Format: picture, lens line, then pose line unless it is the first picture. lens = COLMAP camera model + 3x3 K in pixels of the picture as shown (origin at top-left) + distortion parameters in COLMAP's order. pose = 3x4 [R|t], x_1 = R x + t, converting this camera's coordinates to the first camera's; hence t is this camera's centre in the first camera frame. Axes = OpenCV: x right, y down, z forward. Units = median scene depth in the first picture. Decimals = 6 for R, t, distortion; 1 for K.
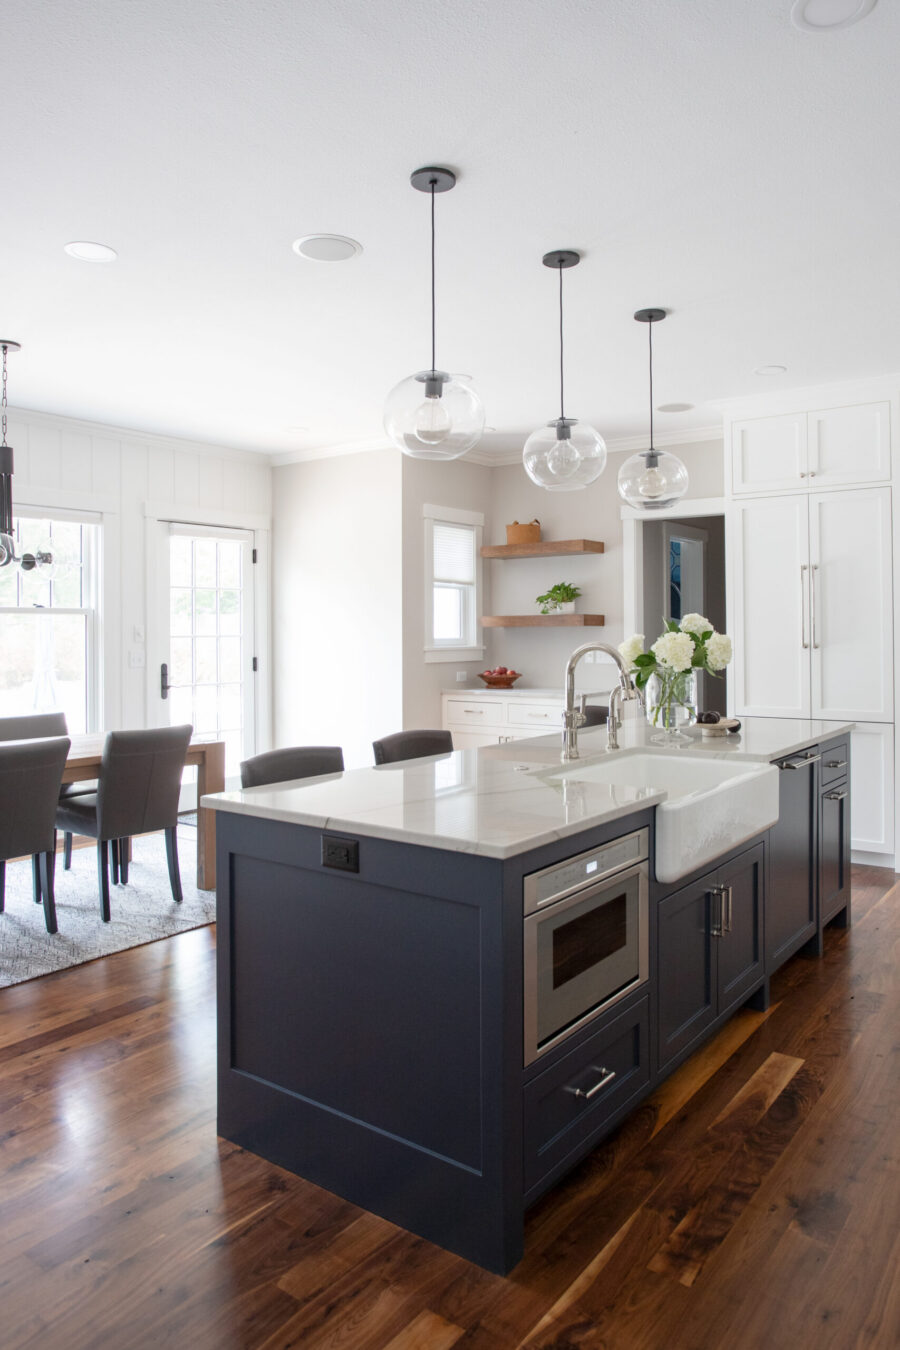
lens RADIAL K [[914.0, 0, 452.3], [0, 914.0, 665.4], [0, 0, 1]] dist [-0.008708, -0.000260]
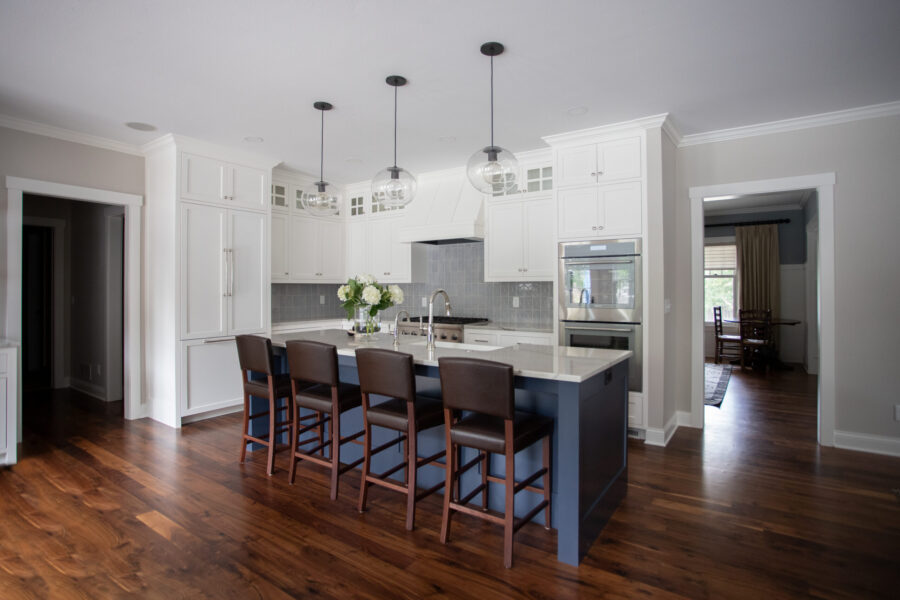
lens RADIAL K [[467.4, 0, 451.2], [0, 467.4, 284.7], [0, 0, 1]] dist [-0.017856, 0.000974]
pose [[-0.034160, 0.011934, 0.999345, -0.768787], [0.035046, 0.999328, -0.010736, -0.021885], [-0.998802, 0.034656, -0.034555, 0.874809]]
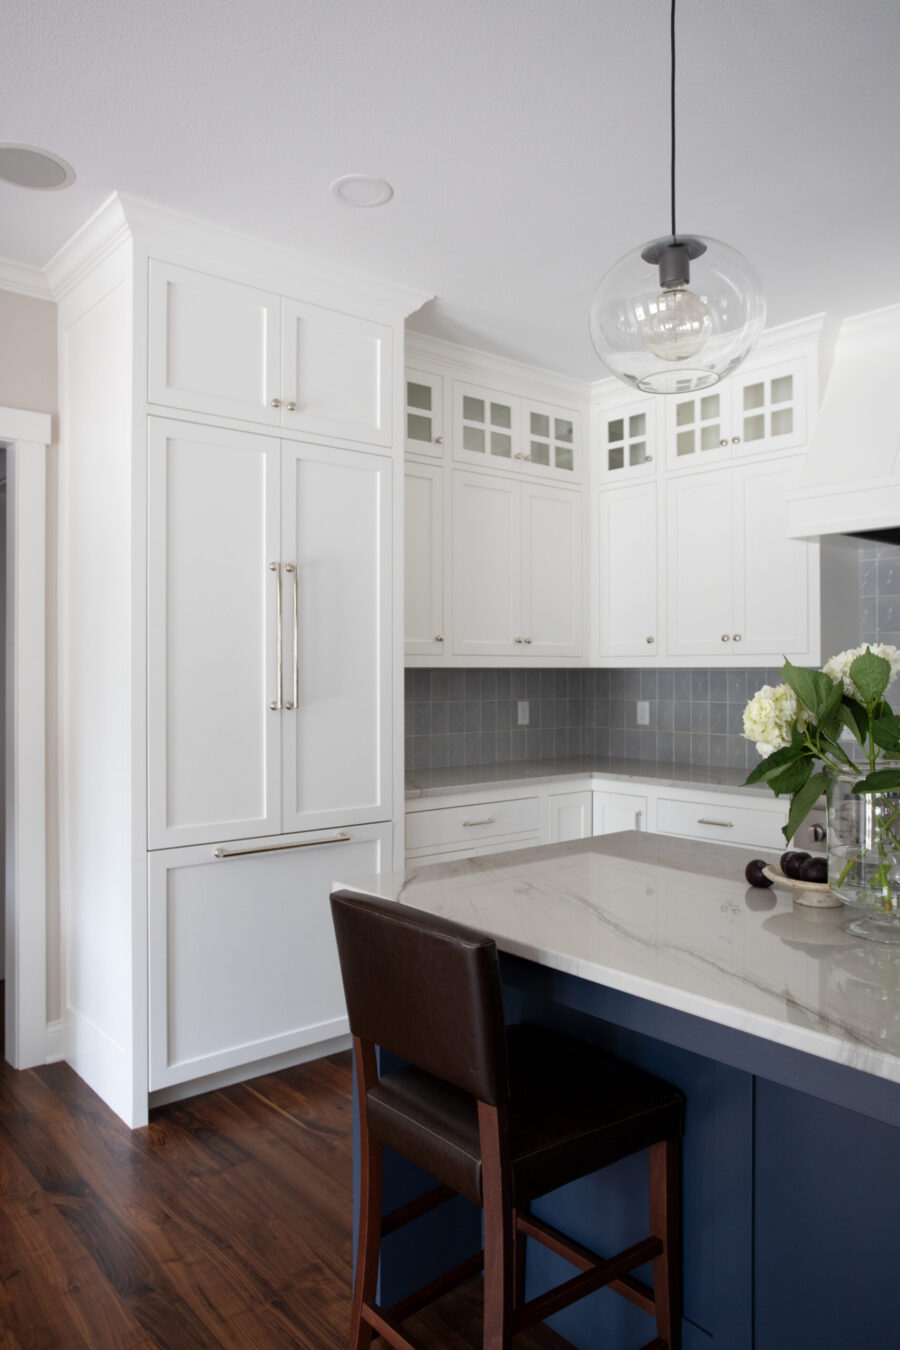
lens RADIAL K [[961.7, 0, 451.6], [0, 961.7, 667.1], [0, 0, 1]] dist [-0.001937, 0.001094]
pose [[0.215737, 0.009601, 0.976404, -0.253705], [0.032132, 0.999340, -0.016926, -0.045284], [-0.975923, 0.035025, 0.215287, 1.121897]]
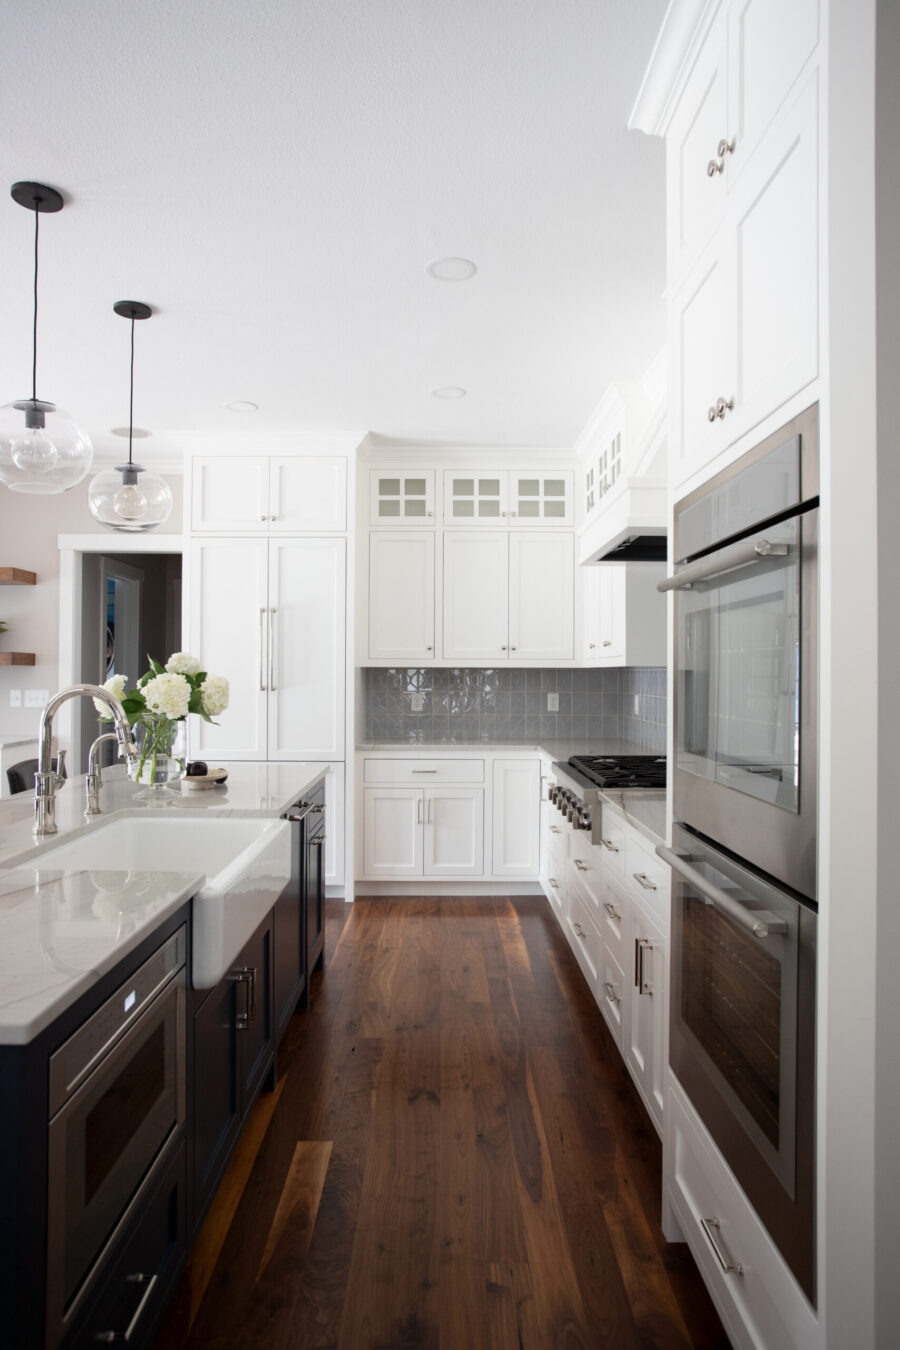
lens RADIAL K [[853.2, 0, 439.0], [0, 853.2, 675.9], [0, 0, 1]] dist [-0.030526, 0.023480]
pose [[0.800595, 0.006921, 0.599166, -0.033218], [0.013516, 0.999470, -0.029605, -0.006524], [-0.599054, 0.031801, 0.800077, 0.200074]]
